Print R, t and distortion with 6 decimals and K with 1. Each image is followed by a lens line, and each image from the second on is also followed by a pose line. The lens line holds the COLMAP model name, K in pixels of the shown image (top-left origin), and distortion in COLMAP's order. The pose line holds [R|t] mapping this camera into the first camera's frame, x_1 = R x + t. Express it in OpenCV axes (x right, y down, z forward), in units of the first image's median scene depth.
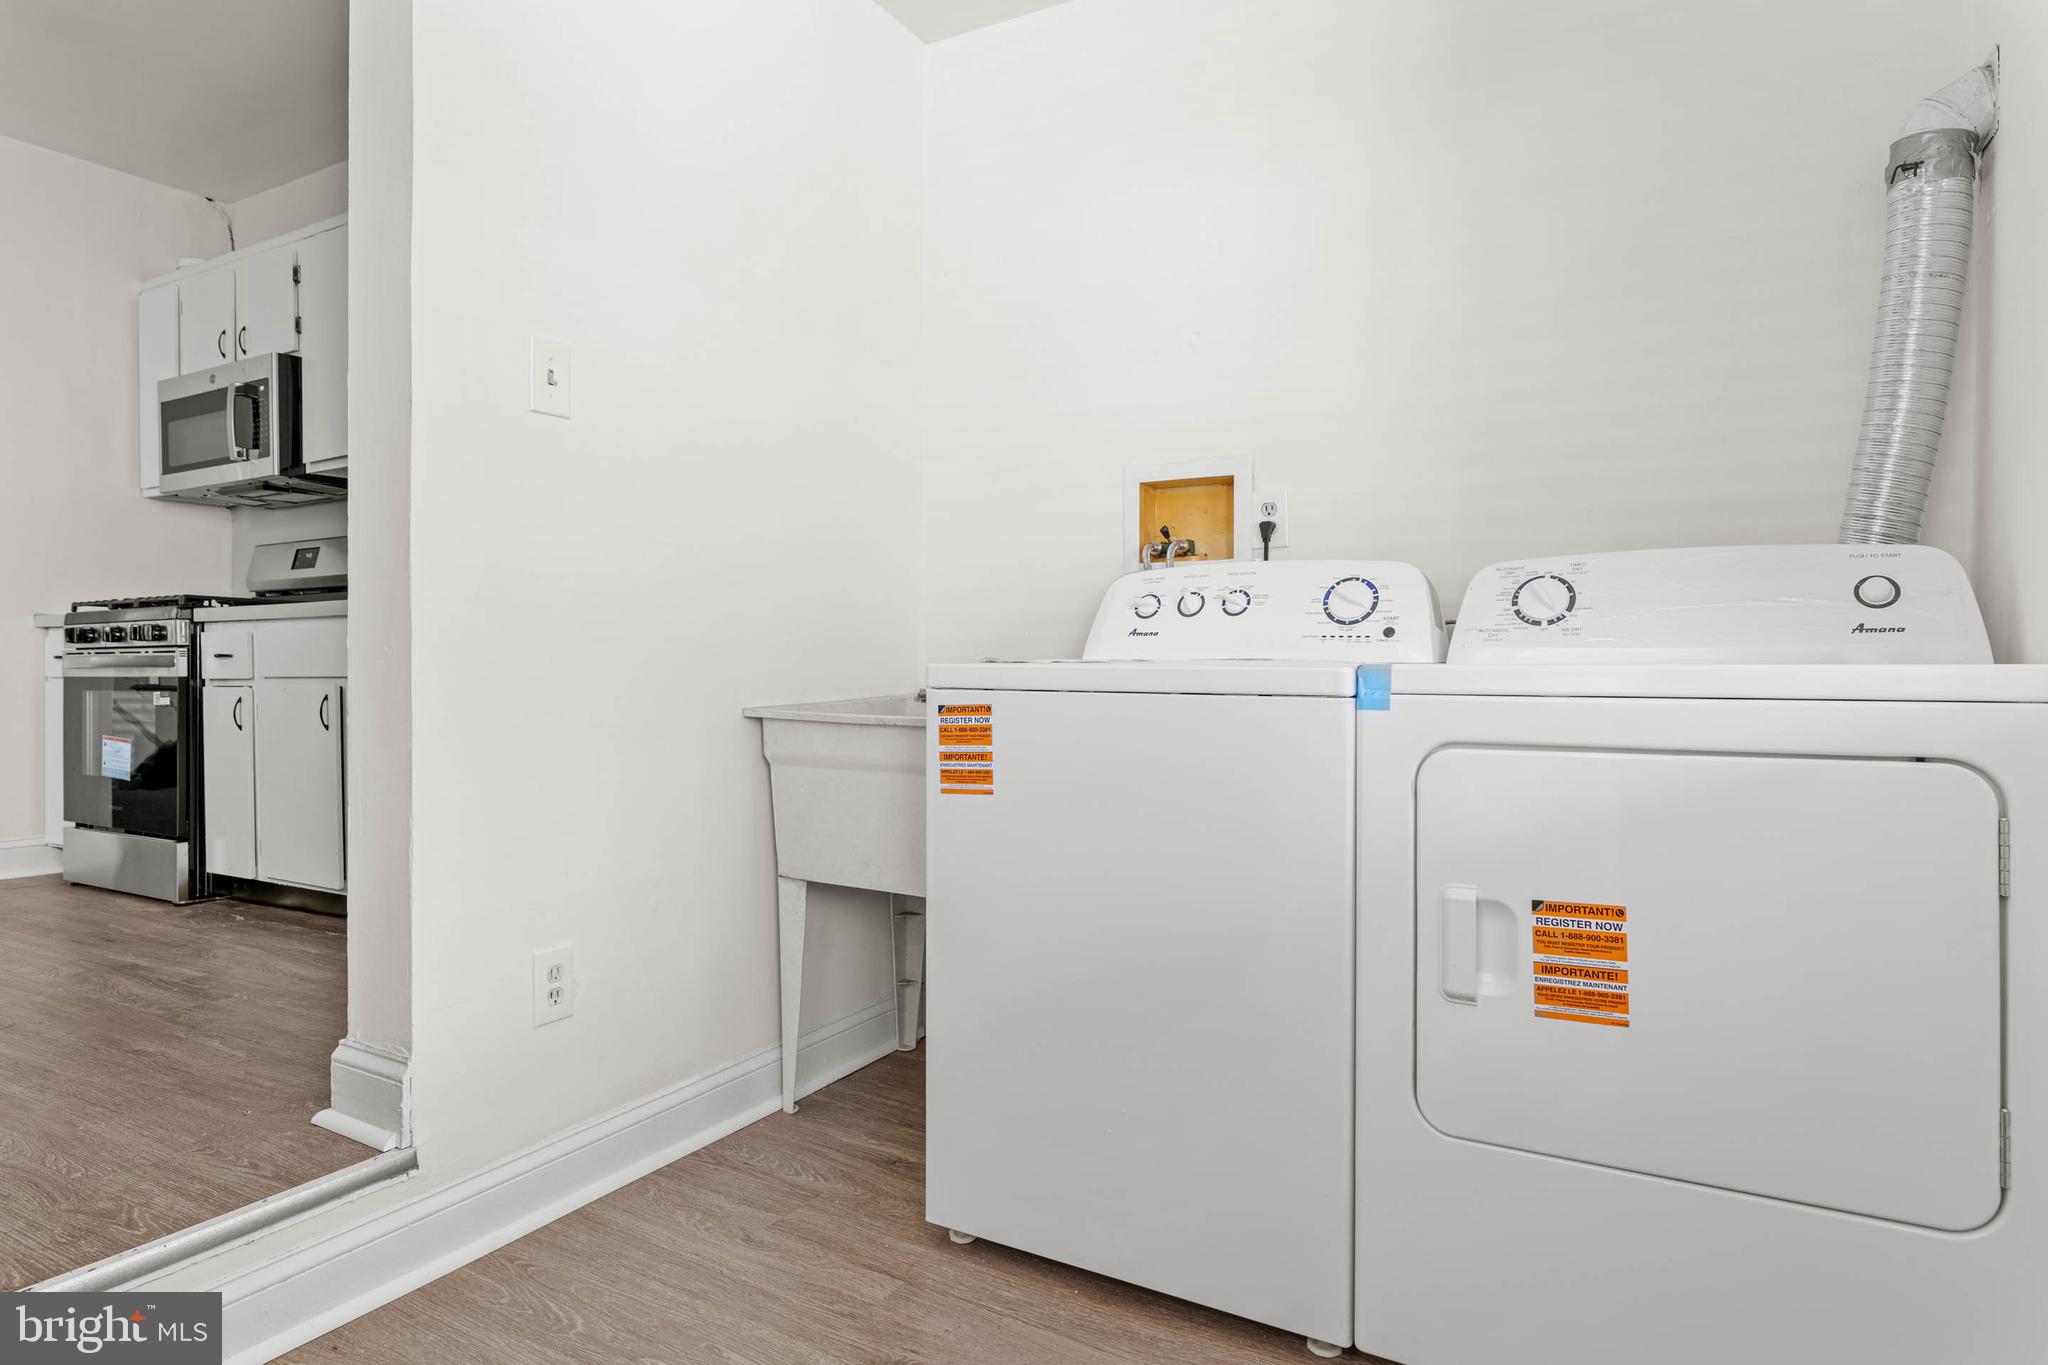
lens RADIAL K [[1179.7, 0, 1024.7], [0, 1179.7, 671.8], [0, 0, 1]] dist [-0.004291, 0.000552]
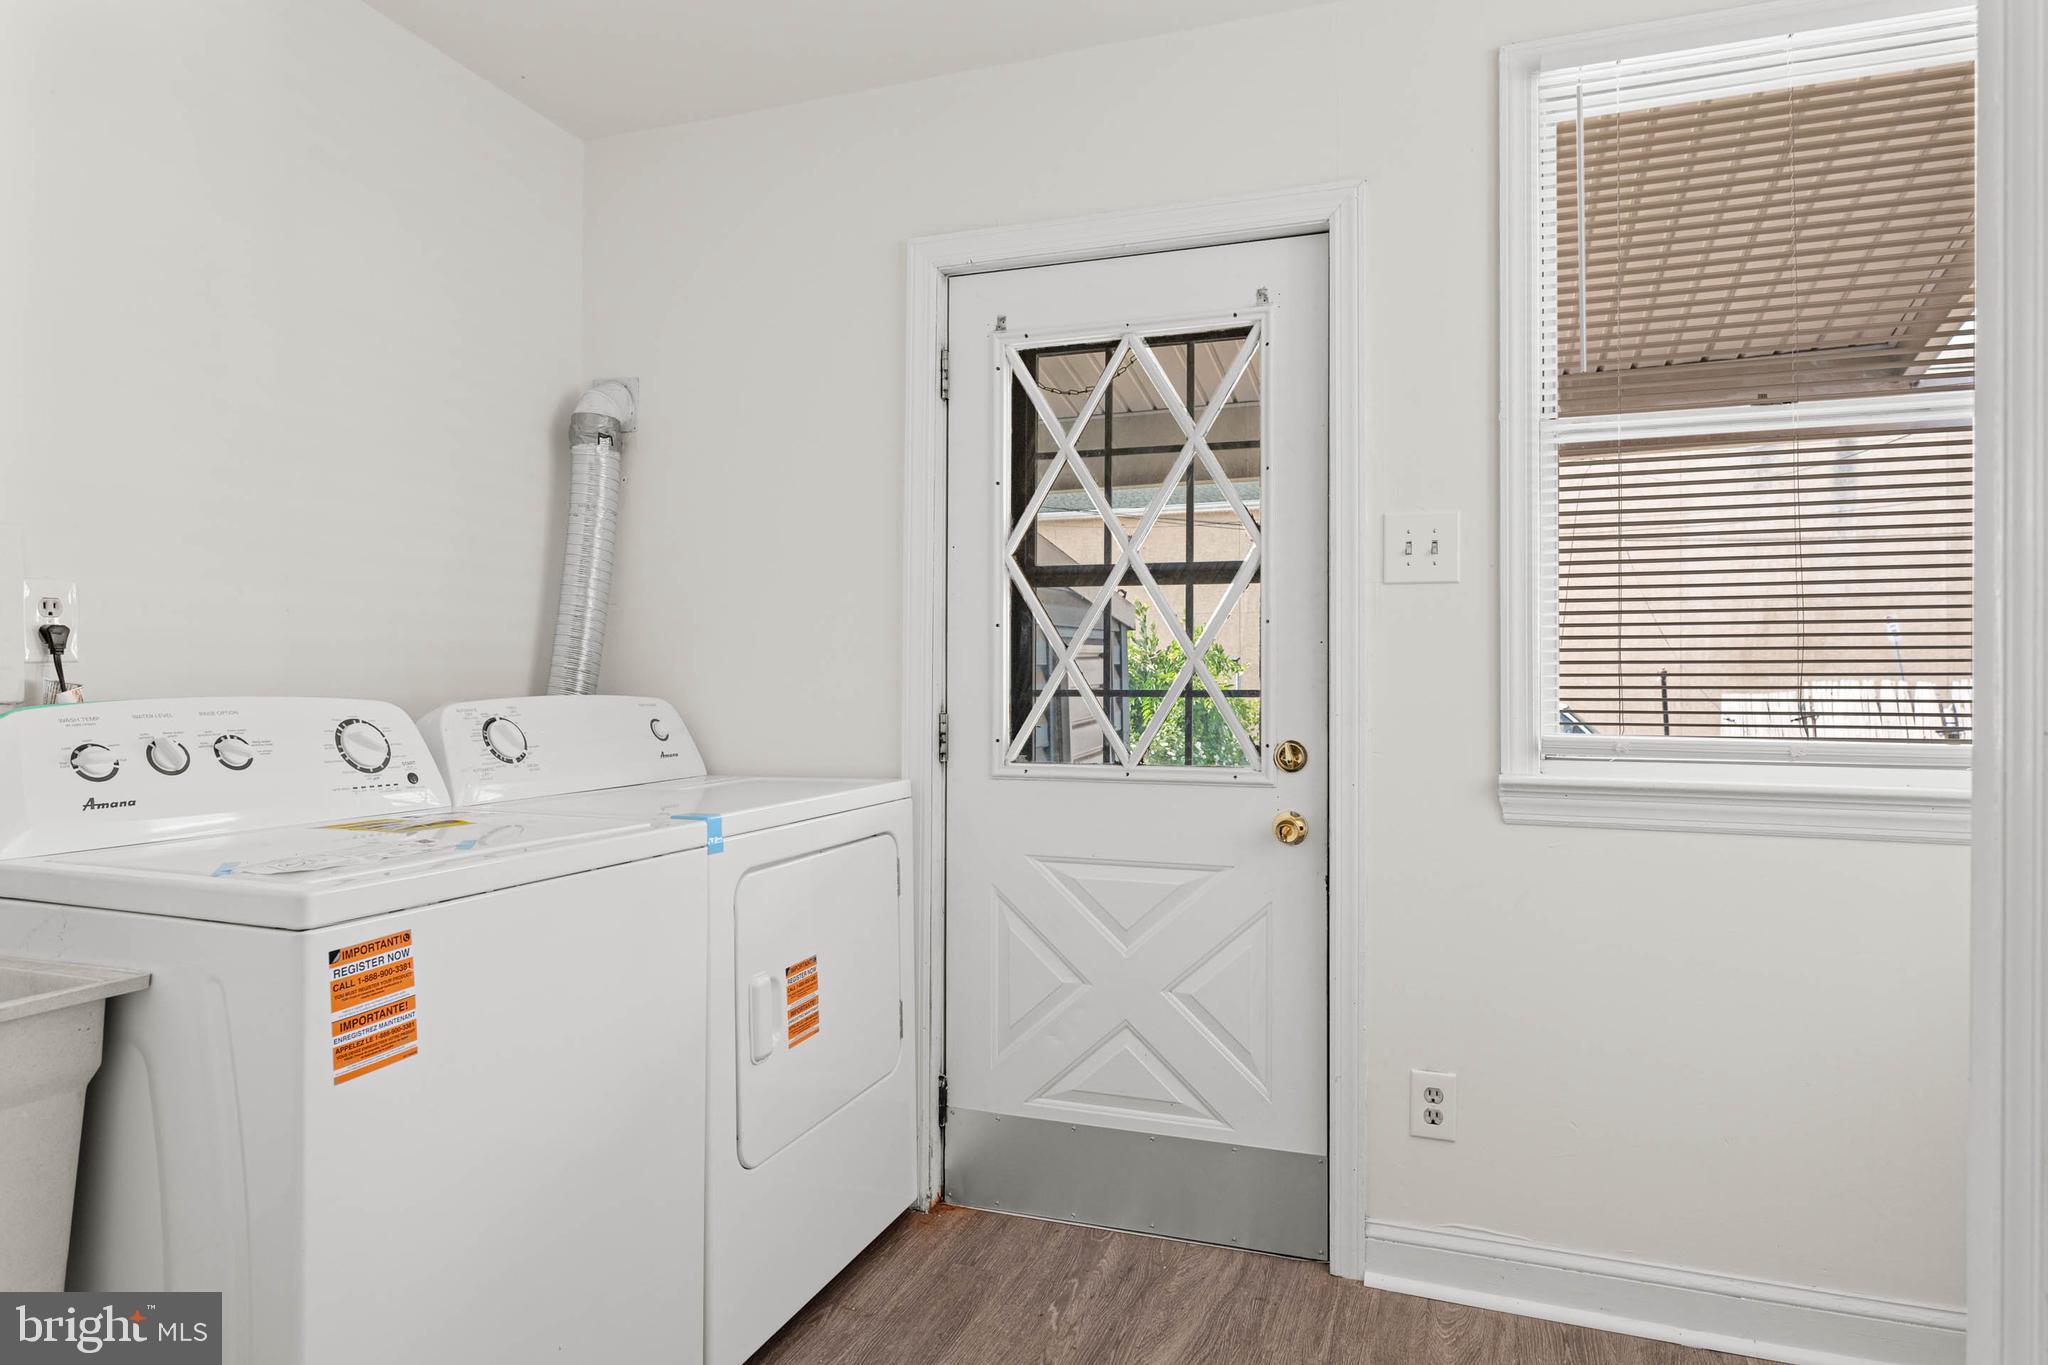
lens RADIAL K [[1179.7, 0, 1019.2], [0, 1179.7, 670.8], [0, 0, 1]] dist [-0.004291, 0.000552]
pose [[-0.178230, 0.007258, 0.983962, -0.402813], [0.010442, 0.999930, -0.005484, -0.061522], [-0.983934, 0.009297, -0.178293, 0.380338]]
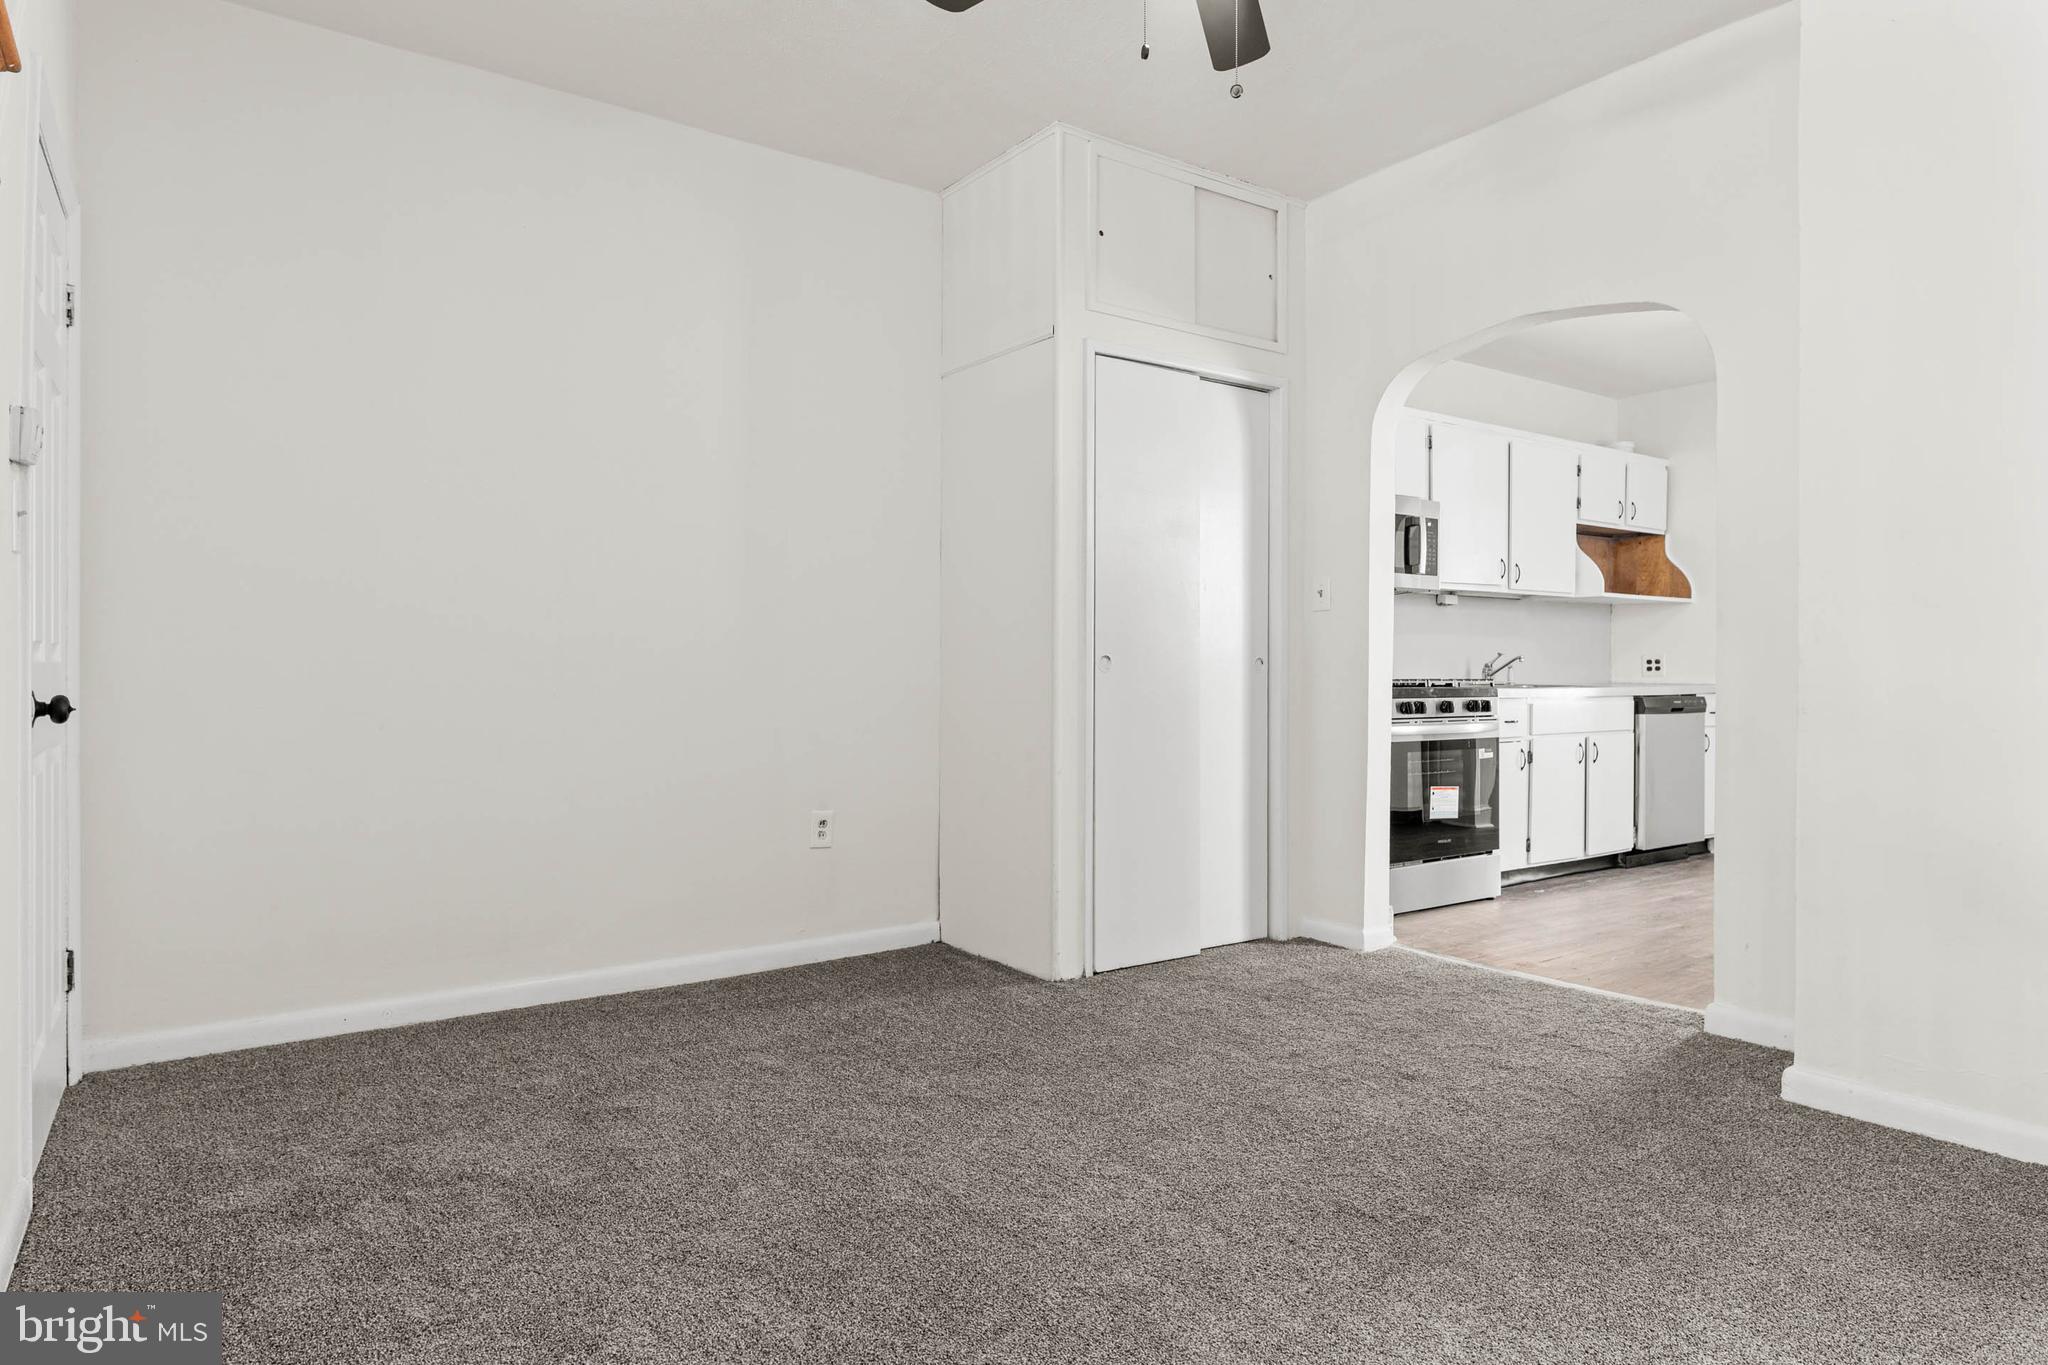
lens RADIAL K [[1179.7, 0, 1017.6], [0, 1179.7, 666.8], [0, 0, 1]] dist [-0.004291, 0.000552]
pose [[0.430170, 0.015582, 0.902614, -2.094397], [0.000316, 0.999848, -0.017411, -0.051971], [-0.902748, 0.007775, 0.430100, 0.846907]]
